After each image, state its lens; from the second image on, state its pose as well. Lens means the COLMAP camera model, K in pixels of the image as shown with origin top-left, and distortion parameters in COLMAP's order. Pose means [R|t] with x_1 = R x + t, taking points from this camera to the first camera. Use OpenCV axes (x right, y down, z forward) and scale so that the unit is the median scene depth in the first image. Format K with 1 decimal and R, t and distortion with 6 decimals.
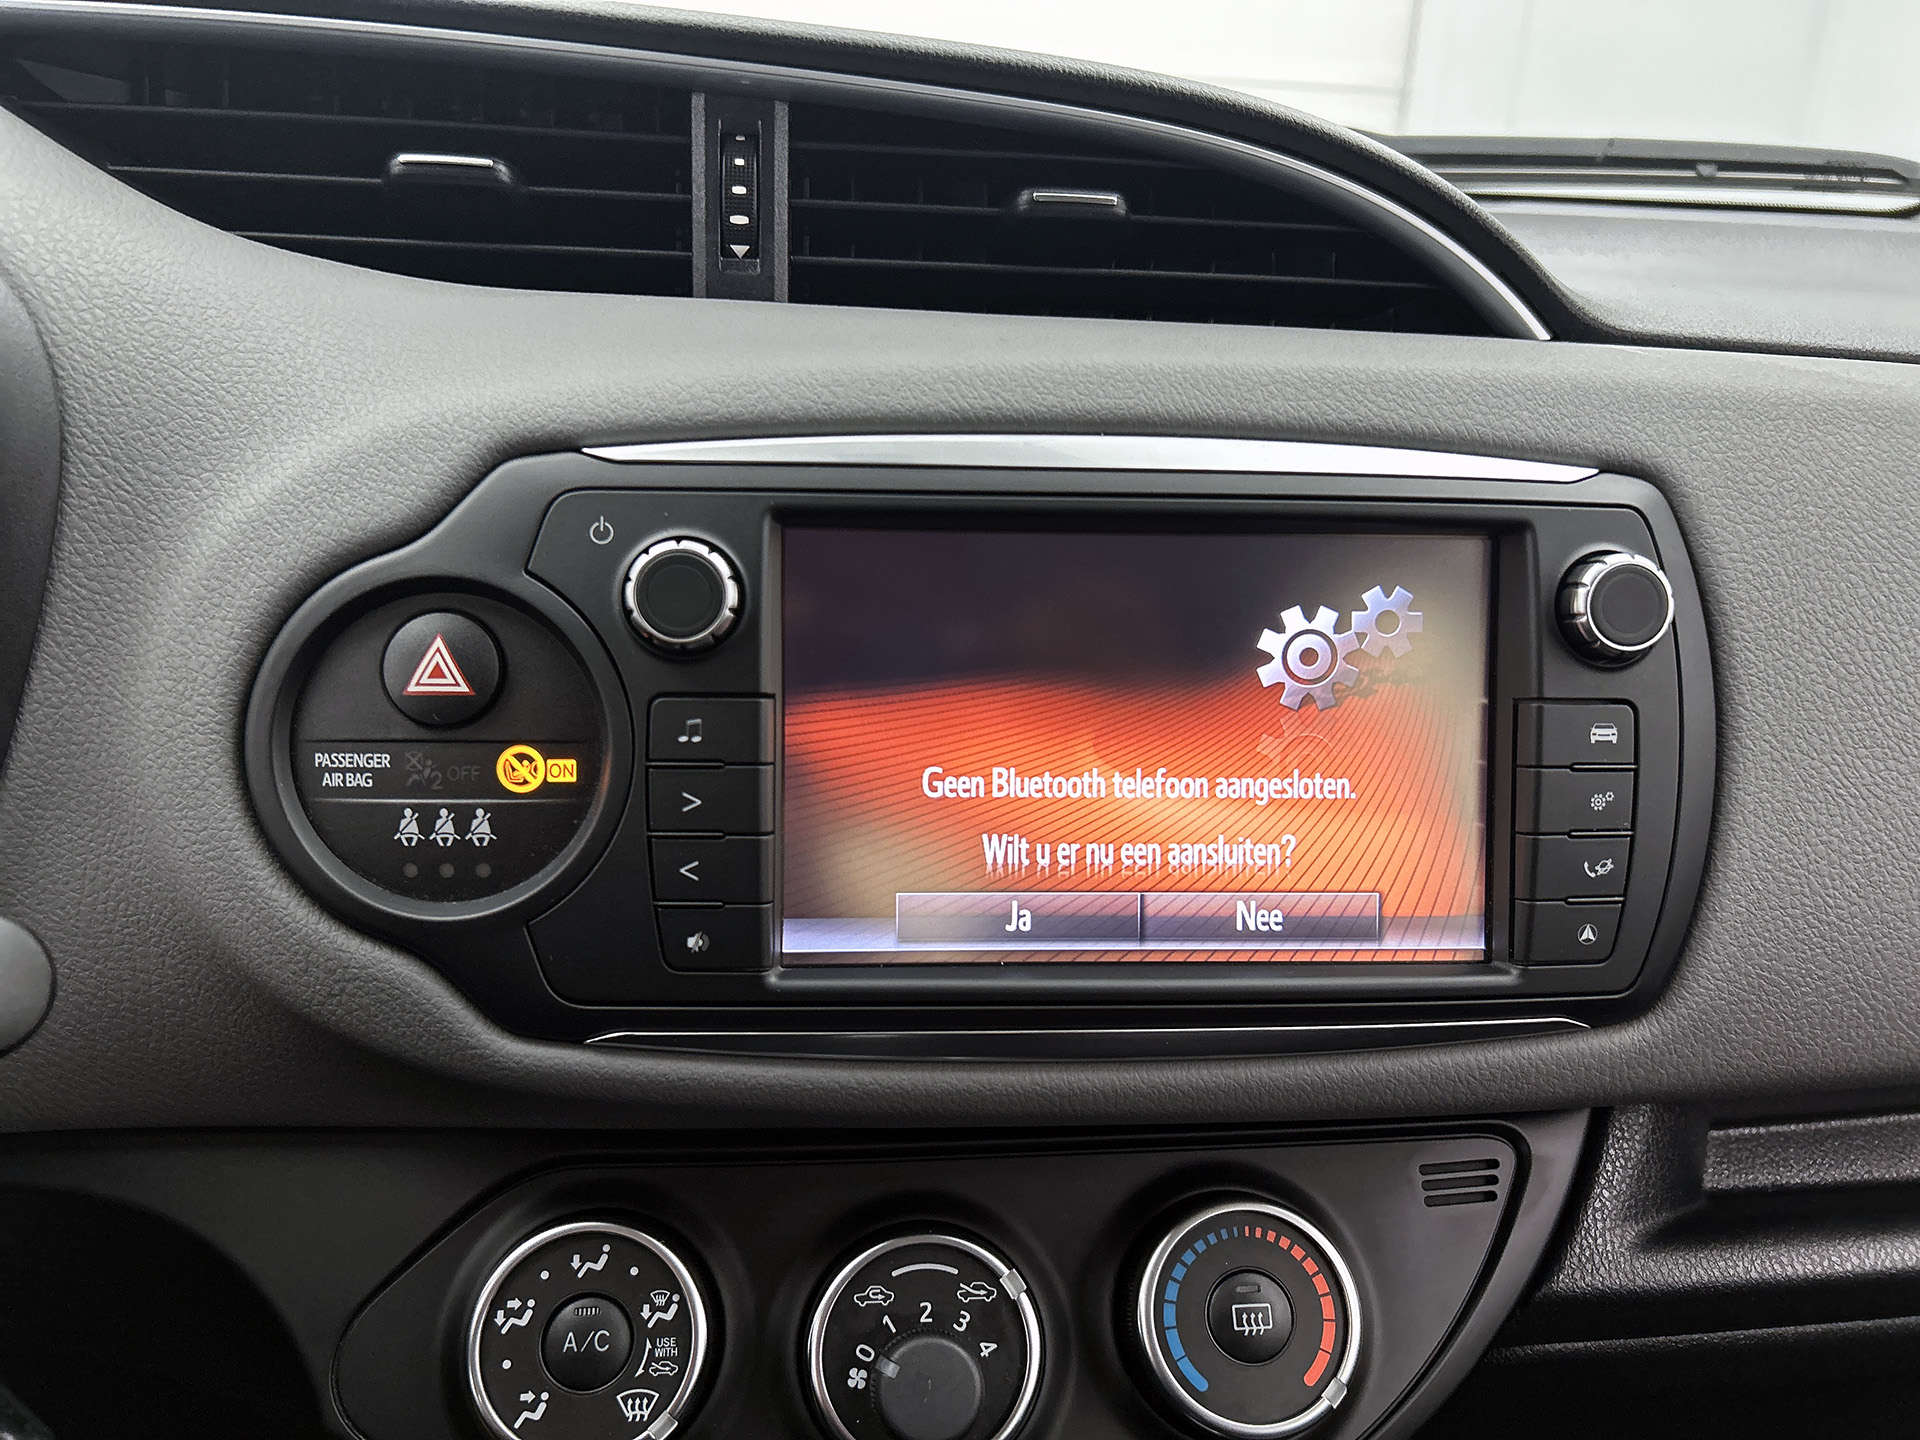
lens RADIAL K [[1467.2, 0, 970.7], [0, 1467.2, 735.8], [0, 0, 1]] dist [0.038881, -0.044053]
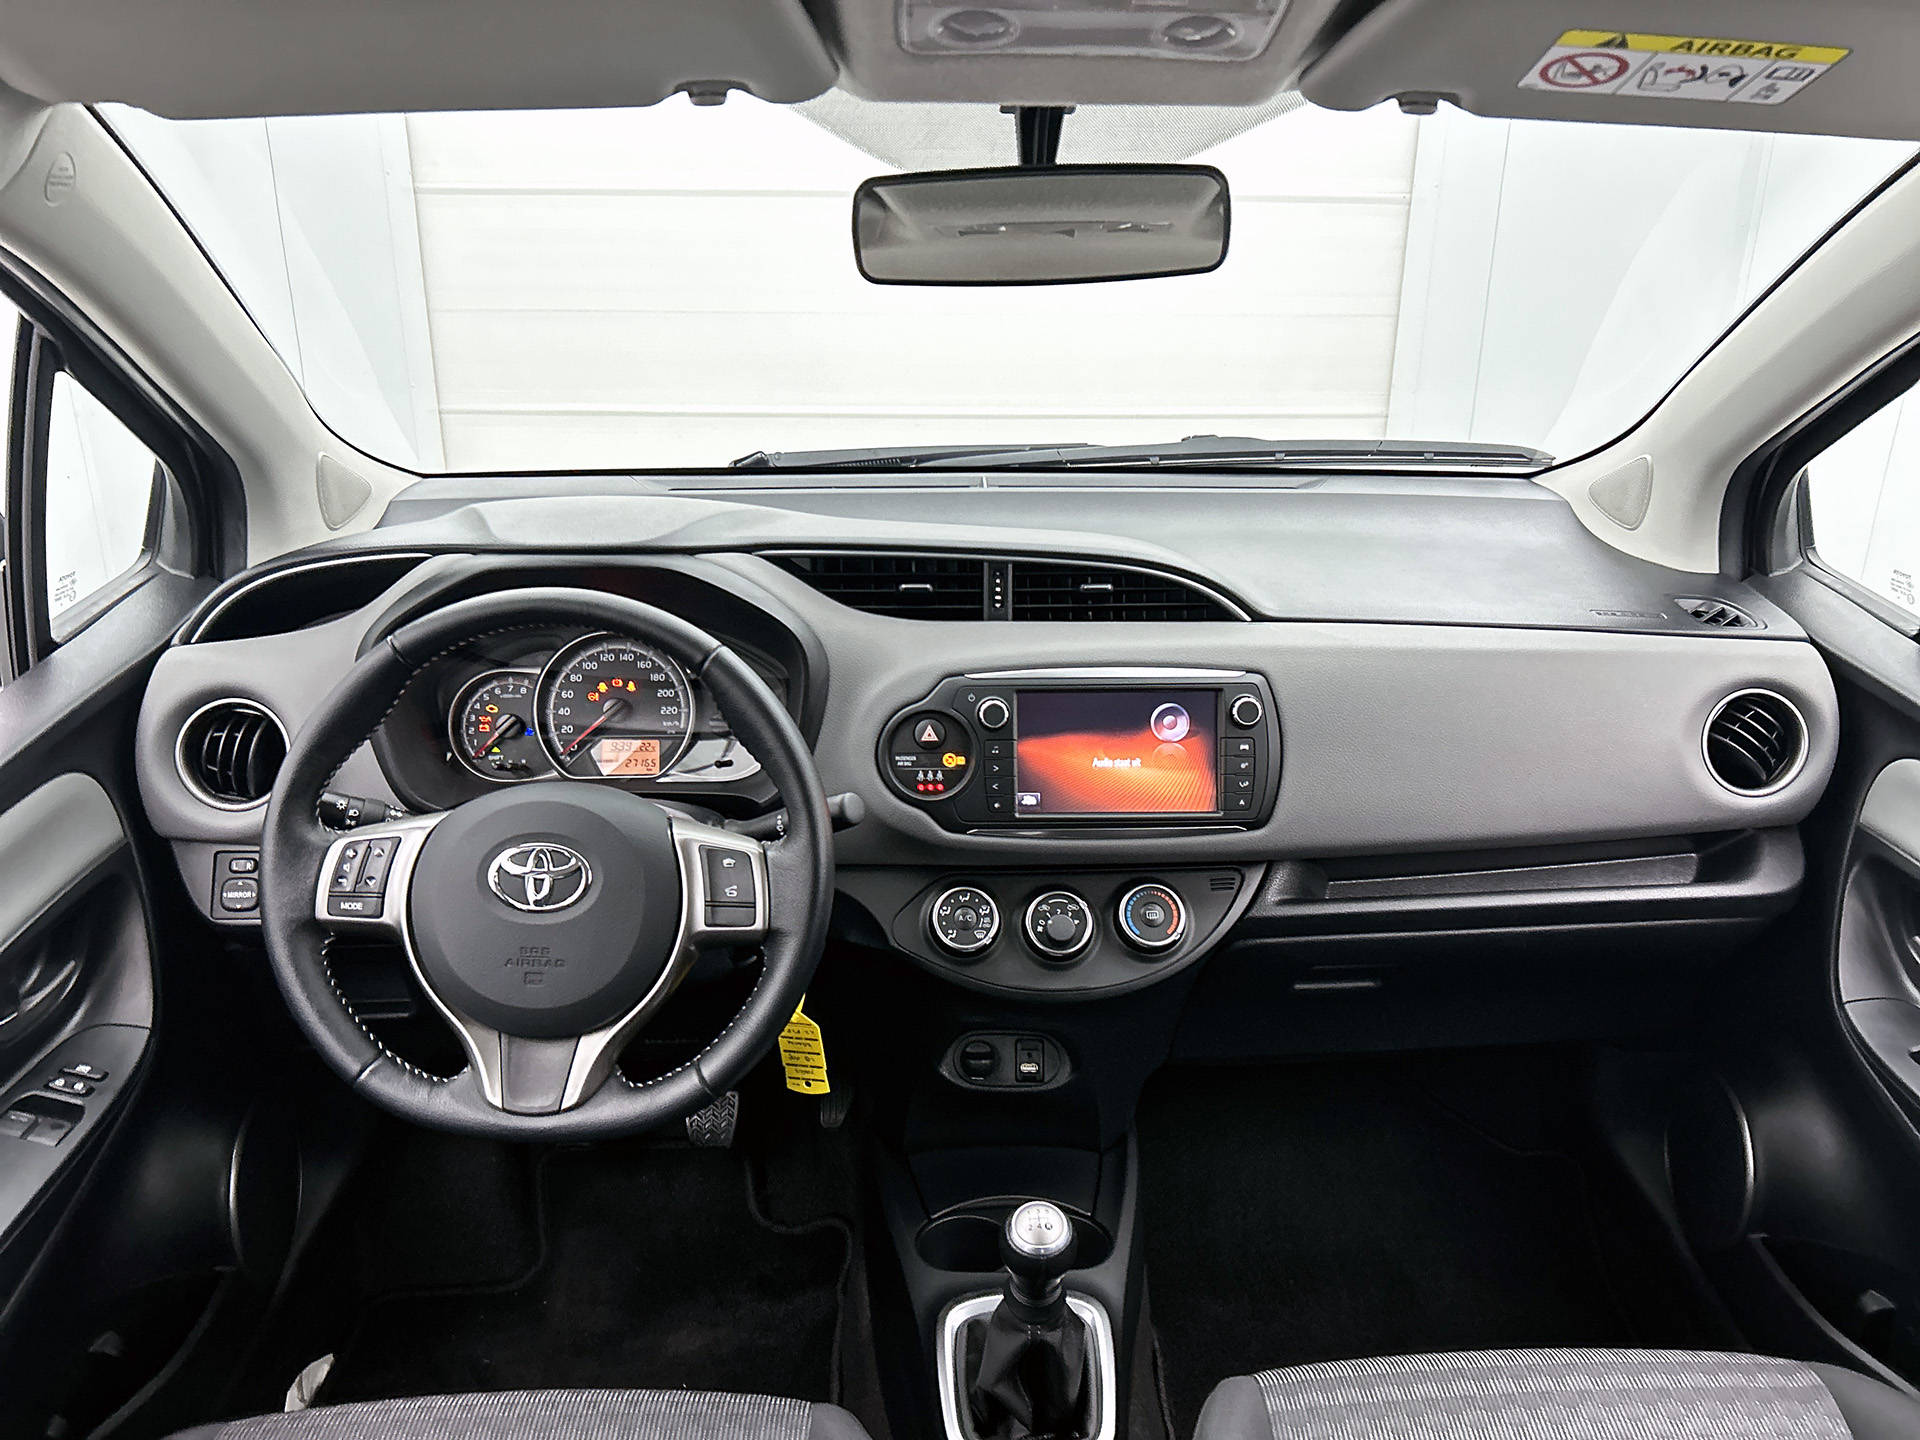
lens RADIAL K [[1467.2, 0, 982.8], [0, 1467.2, 733.3], [0, 0, 1]] dist [0.038881, -0.044053]
pose [[0.998591, -0.013864, -0.051221, -0.027044], [0.014138, 0.999888, 0.004990, -0.059454], [0.051146, -0.005707, 0.998675, -2.580223]]
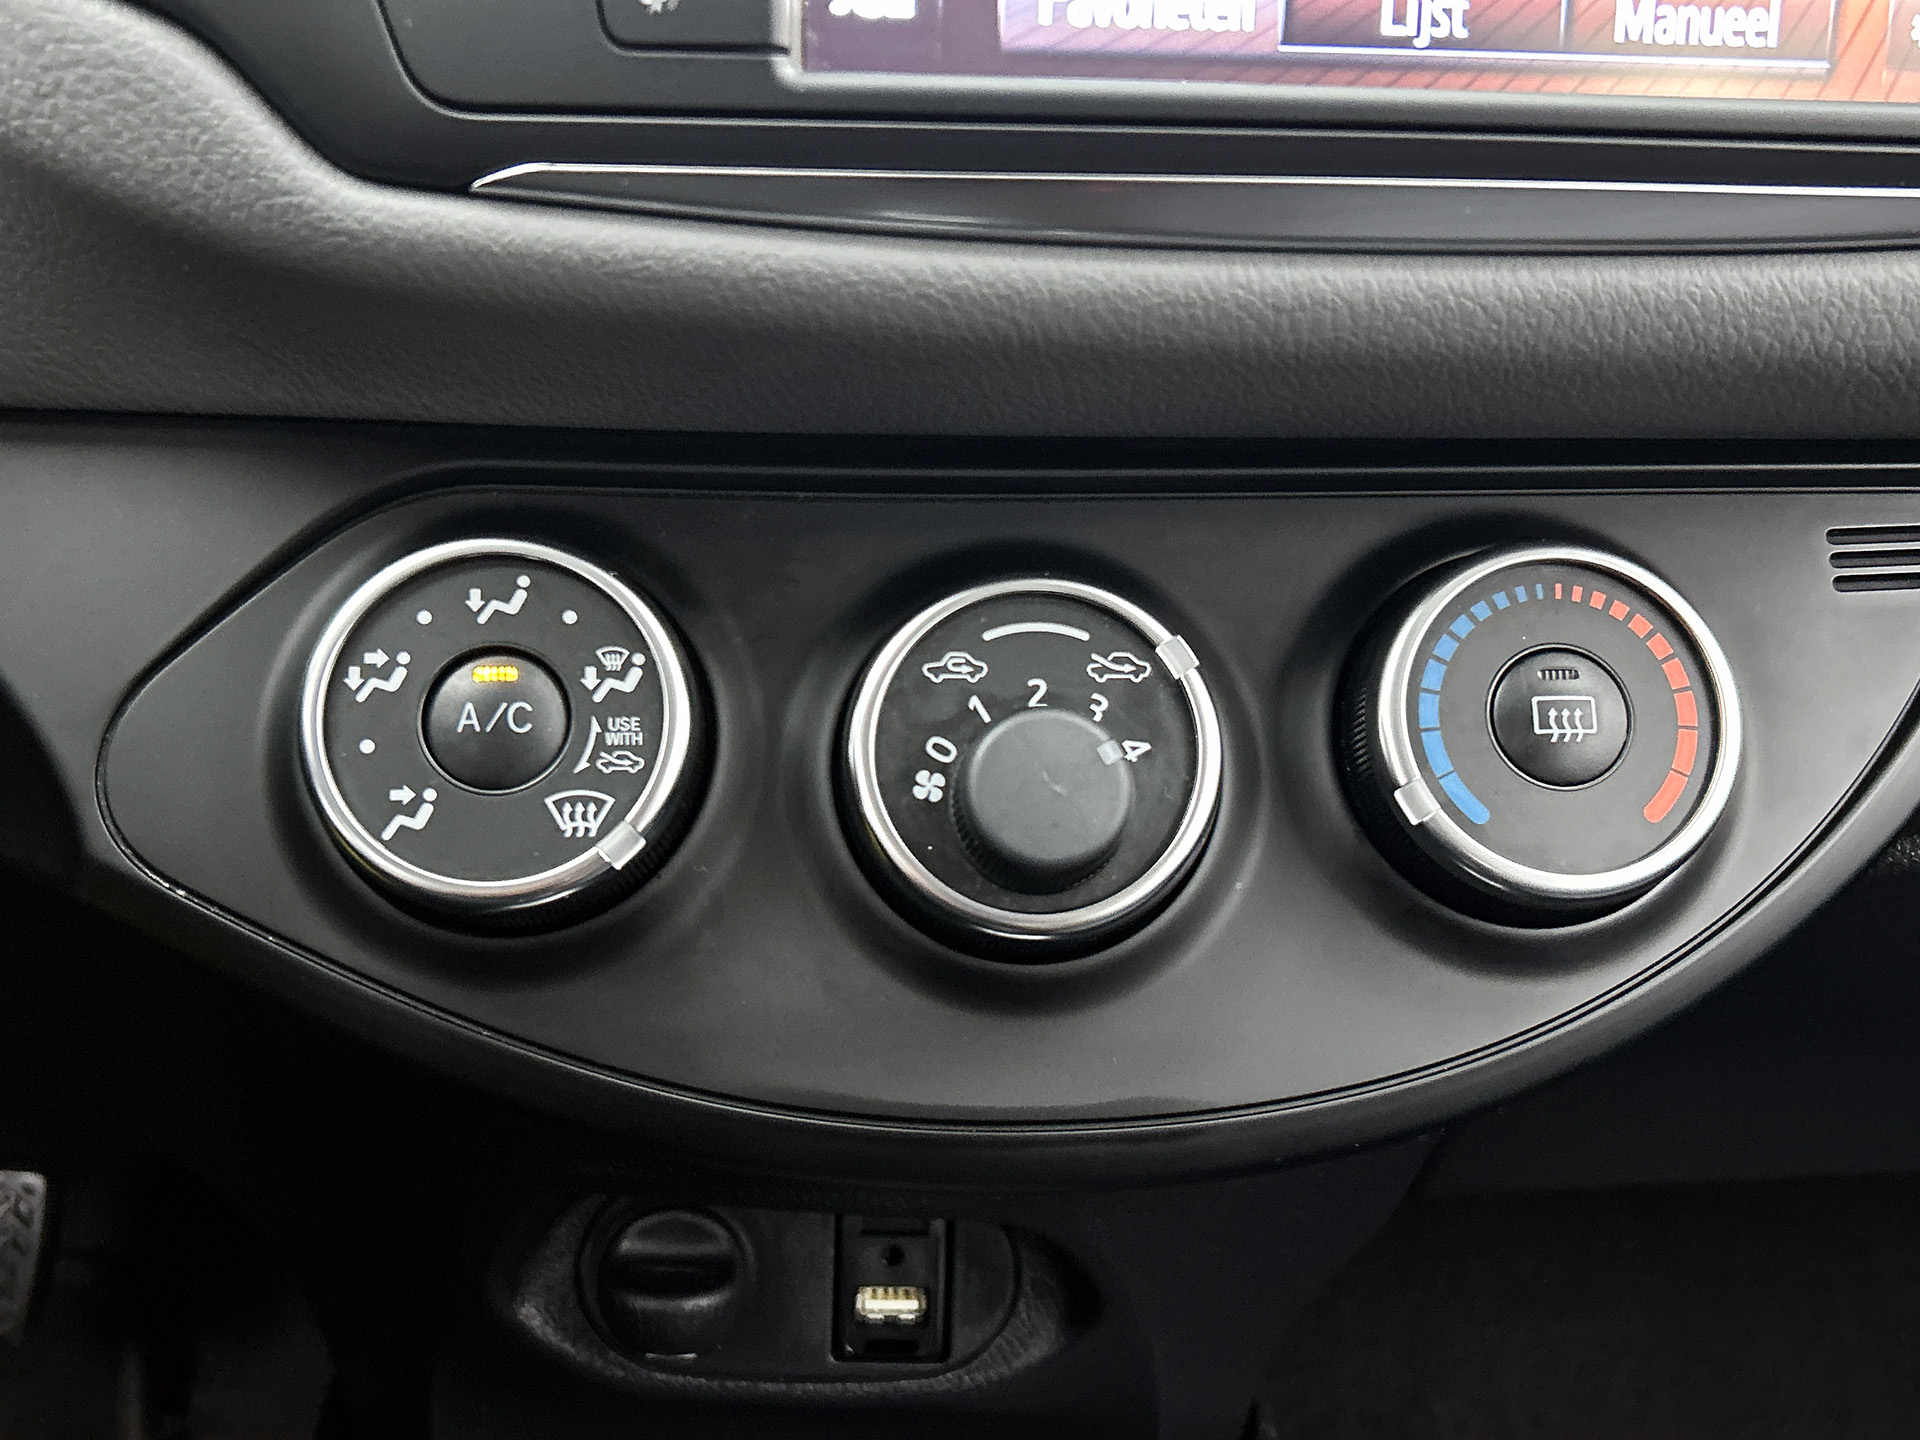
lens RADIAL K [[1928.3, 0, 981.8], [0, 1928.3, 683.7], [0, 0, 1]] dist [0.021825, 0.000000]
pose [[0.999688, 0.014313, -0.020457, -0.038743], [-0.011109, 0.988779, 0.148970, 0.273176], [0.022359, -0.148696, 0.988630, 0.202804]]
